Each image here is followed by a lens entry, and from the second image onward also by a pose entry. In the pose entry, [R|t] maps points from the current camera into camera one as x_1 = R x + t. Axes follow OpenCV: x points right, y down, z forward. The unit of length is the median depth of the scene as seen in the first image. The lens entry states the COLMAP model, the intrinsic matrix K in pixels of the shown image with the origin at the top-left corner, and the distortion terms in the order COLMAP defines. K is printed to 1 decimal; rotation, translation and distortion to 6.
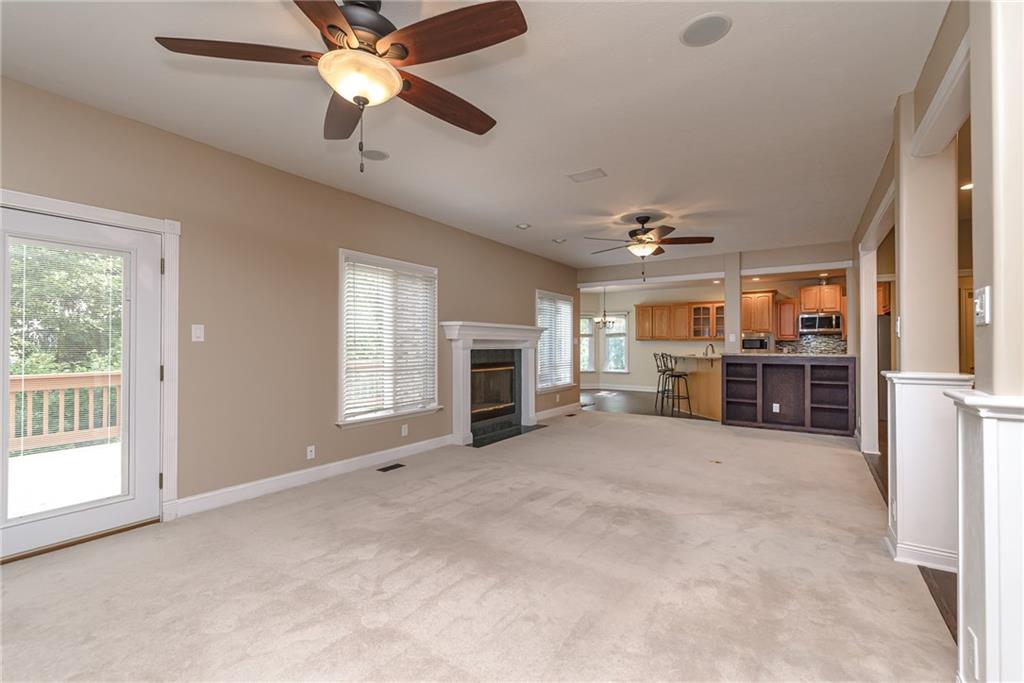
lens RADIAL K [[441.4, 0, 514.7], [0, 441.4, 346.6], [0, 0, 1]] dist [-0.000421, -0.000139]
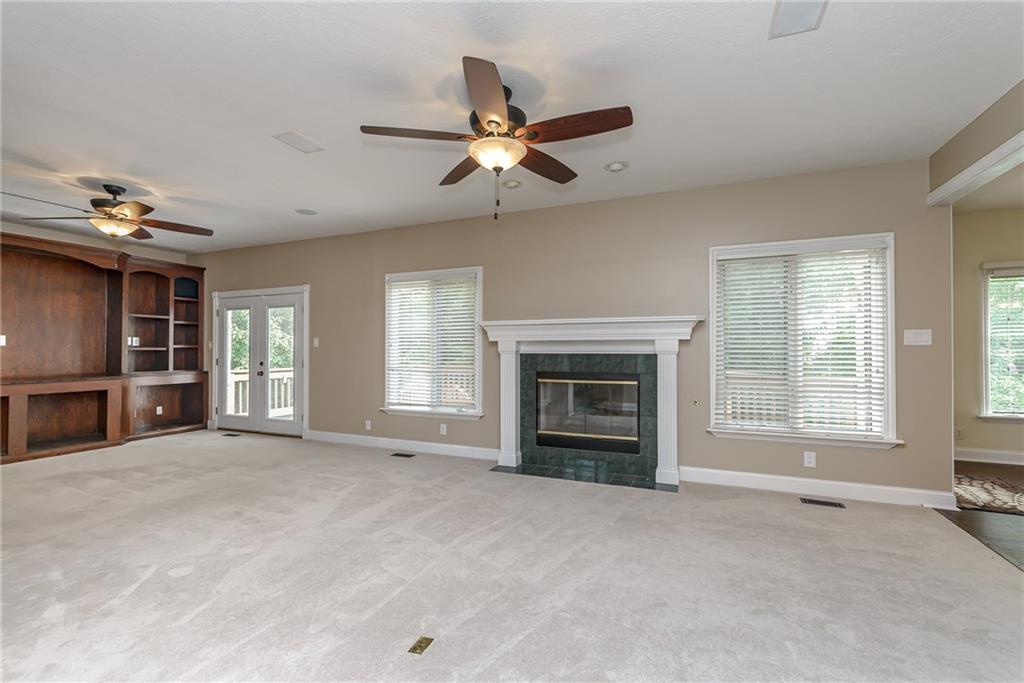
lens RADIAL K [[446.5, 0, 509.0], [0, 446.5, 346.9], [0, 0, 1]] dist [-0.000302, 0.000058]
pose [[0.179717, -0.012048, -0.983645, 0.804165], [-0.004481, 0.999905, -0.013066, 0.006462], [0.983708, 0.006756, 0.179646, 0.936733]]
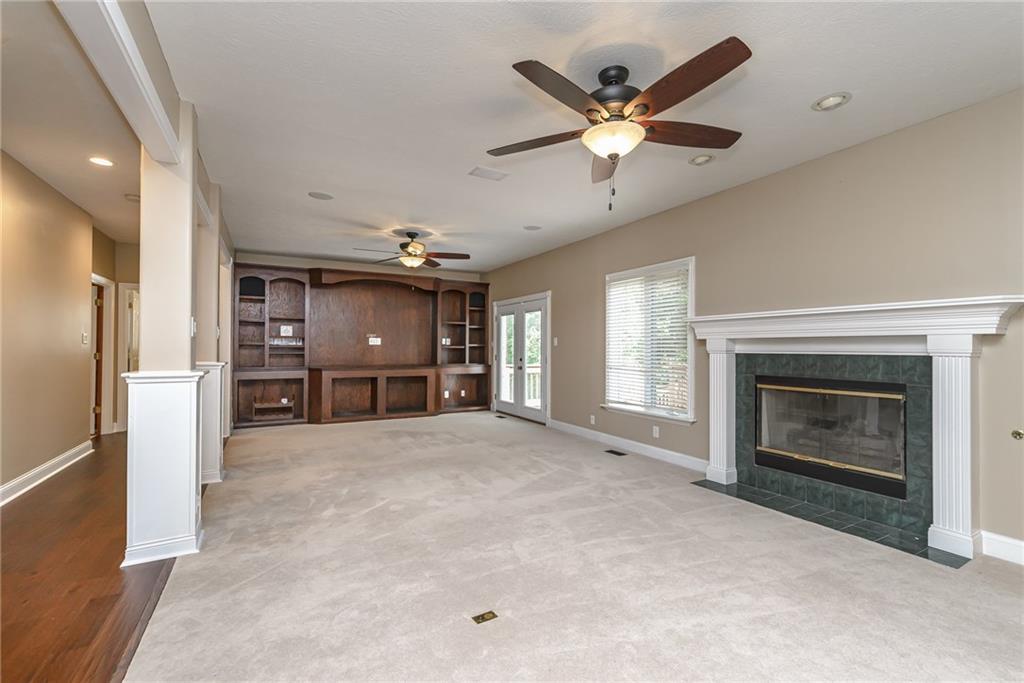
lens RADIAL K [[441.4, 0, 514.7], [0, 441.4, 346.6], [0, 0, 1]] dist [-0.000421, -0.000139]
pose [[-0.457911, -0.011343, -0.888925, 0.769793], [-0.012843, 0.999899, -0.006143, 0.005831], [0.888905, 0.008604, -0.458011, 1.141533]]
